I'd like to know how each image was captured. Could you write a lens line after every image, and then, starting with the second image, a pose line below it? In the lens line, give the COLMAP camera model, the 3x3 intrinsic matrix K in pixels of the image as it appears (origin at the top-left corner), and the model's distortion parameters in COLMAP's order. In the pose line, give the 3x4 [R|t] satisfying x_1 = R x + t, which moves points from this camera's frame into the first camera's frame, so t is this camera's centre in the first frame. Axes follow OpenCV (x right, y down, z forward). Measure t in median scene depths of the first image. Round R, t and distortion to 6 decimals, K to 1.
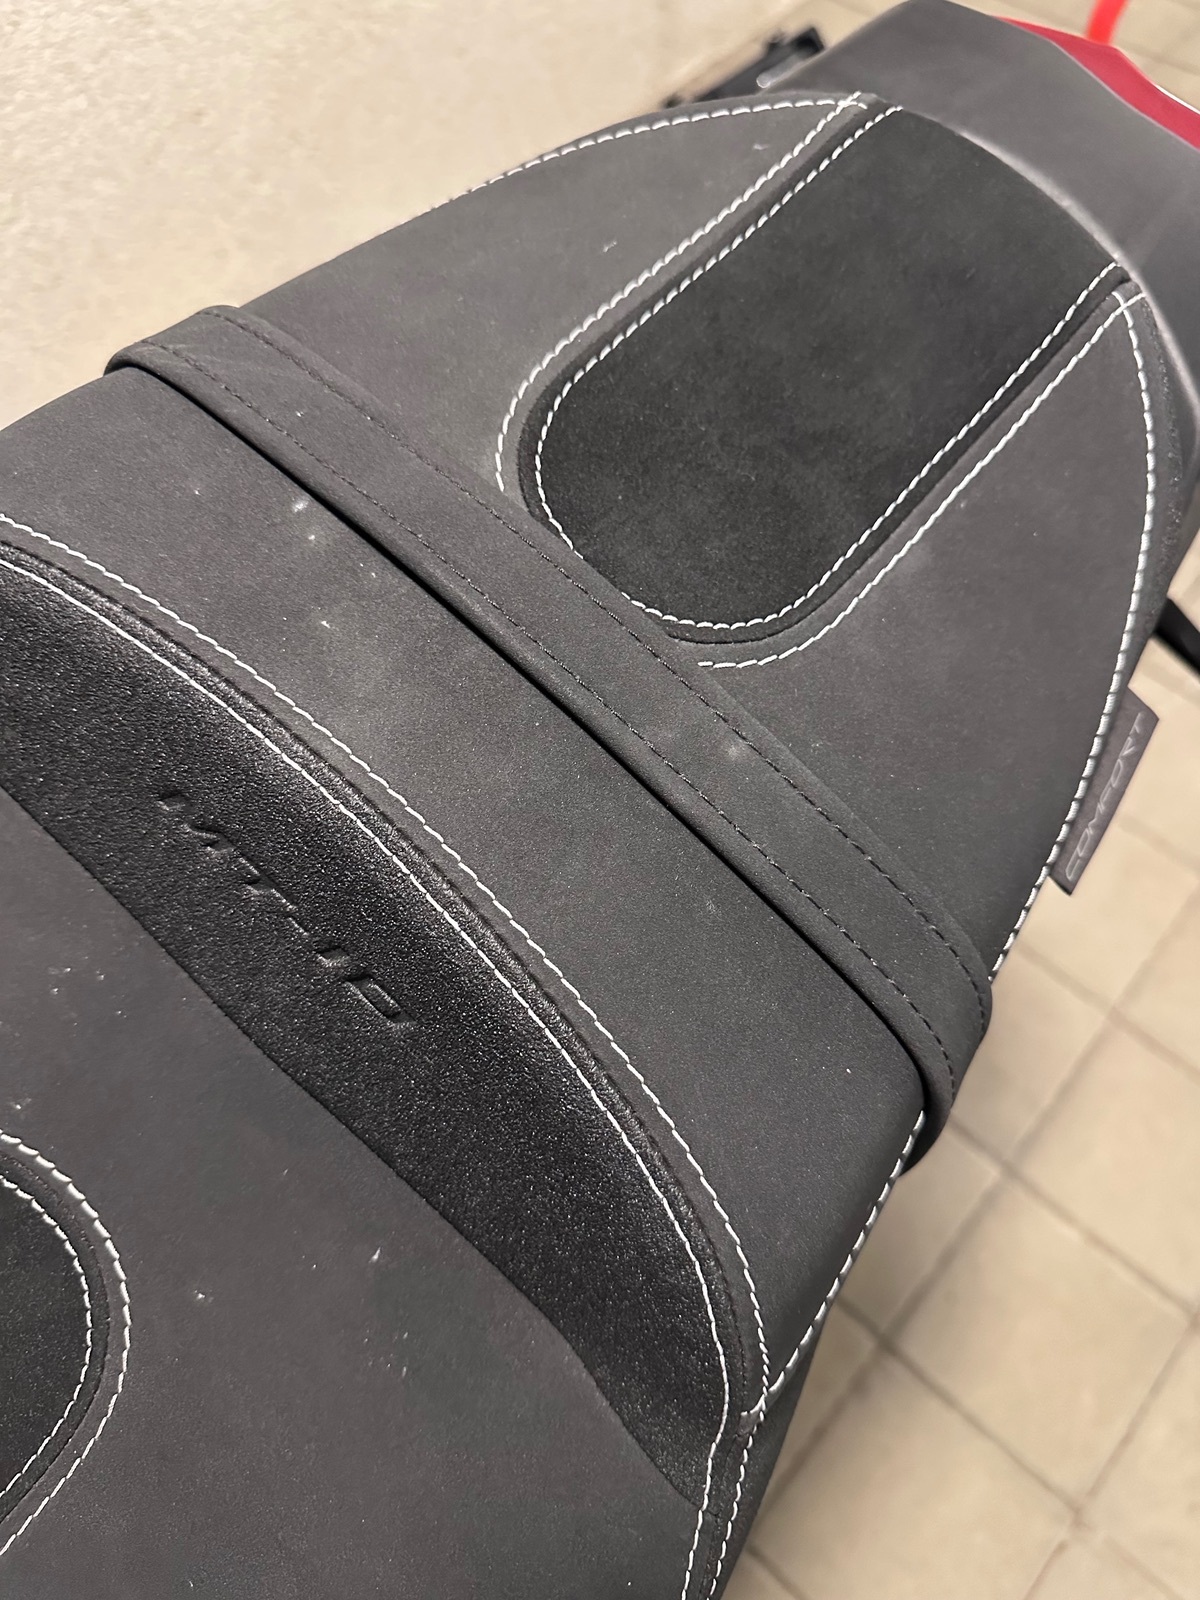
lens RADIAL K [[1112.5, 0, 596.6], [0, 1112.5, 794.6], [0, 0, 1]] dist [-0.016671, -0.002821]
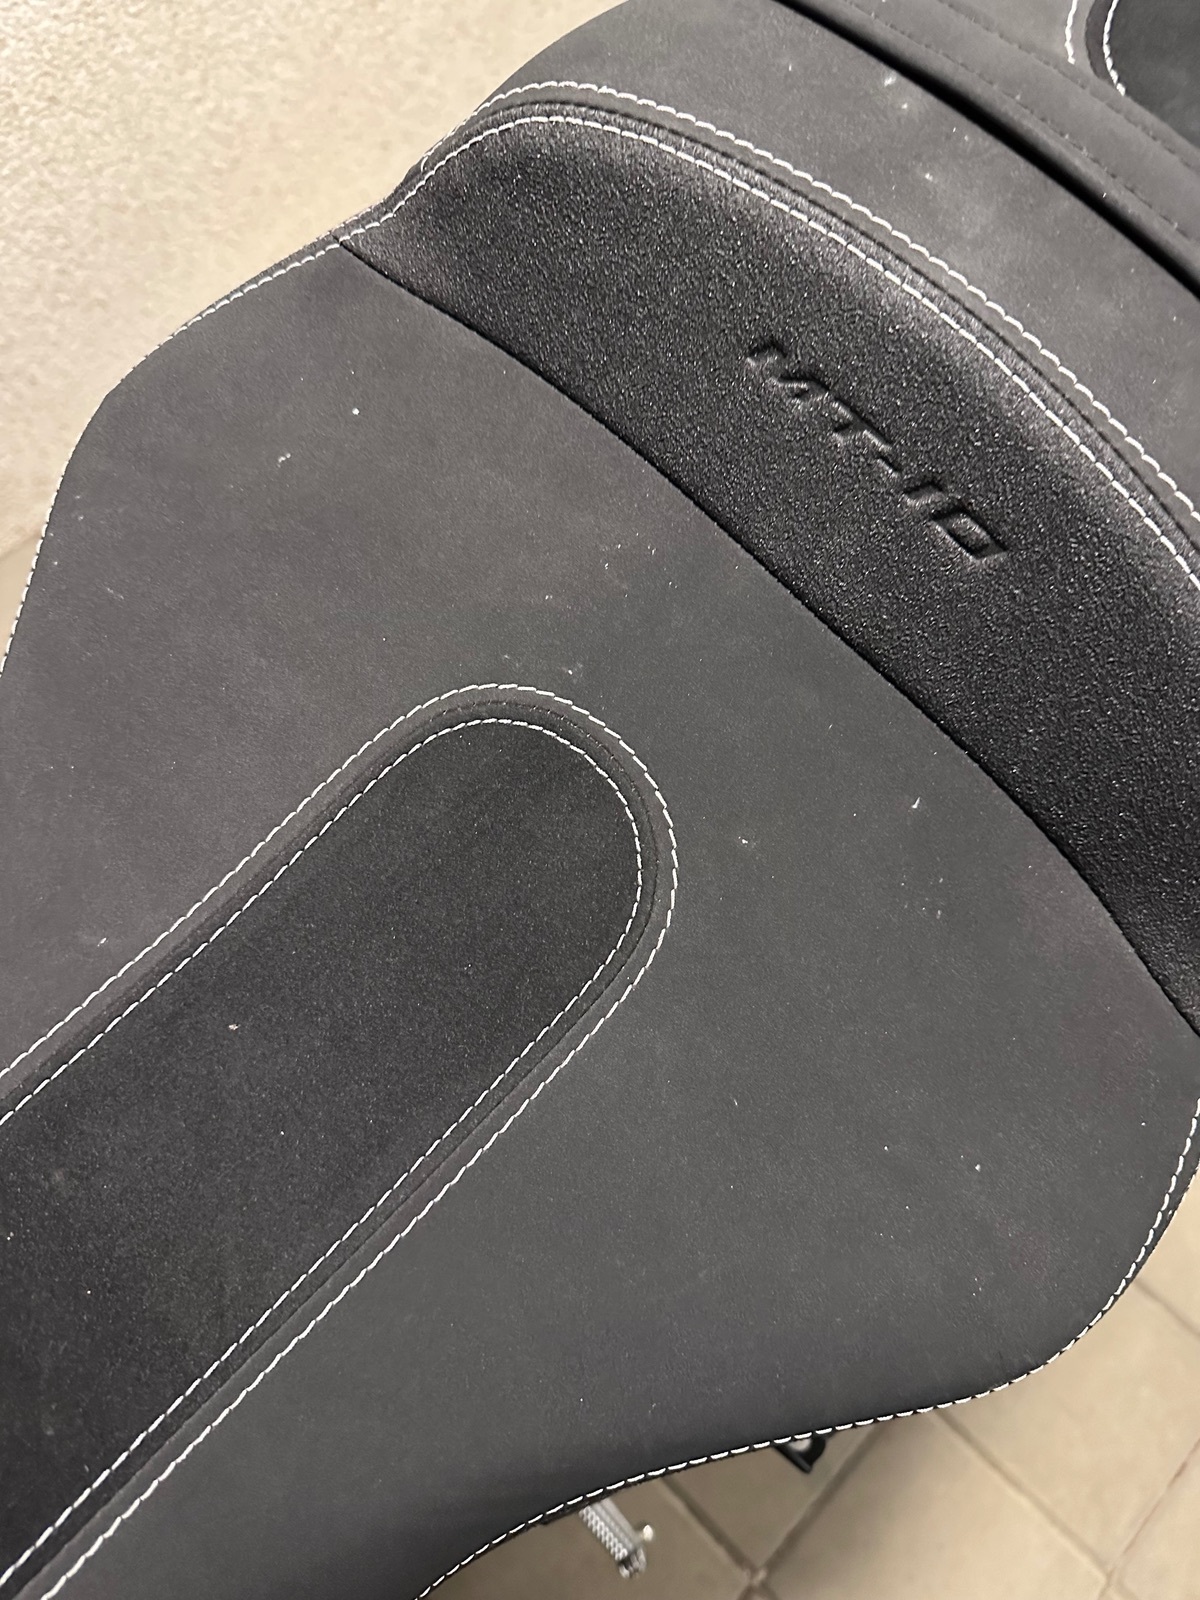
lens RADIAL K [[1112.5, 0, 601.4], [0, 1112.5, 802.6], [0, 0, 1]] dist [-0.016671, -0.002821]
pose [[0.998347, 0.031825, -0.047866, -0.444774], [-0.030122, 0.998901, 0.035897, 0.378819], [0.048956, -0.034395, 0.998209, -0.082890]]
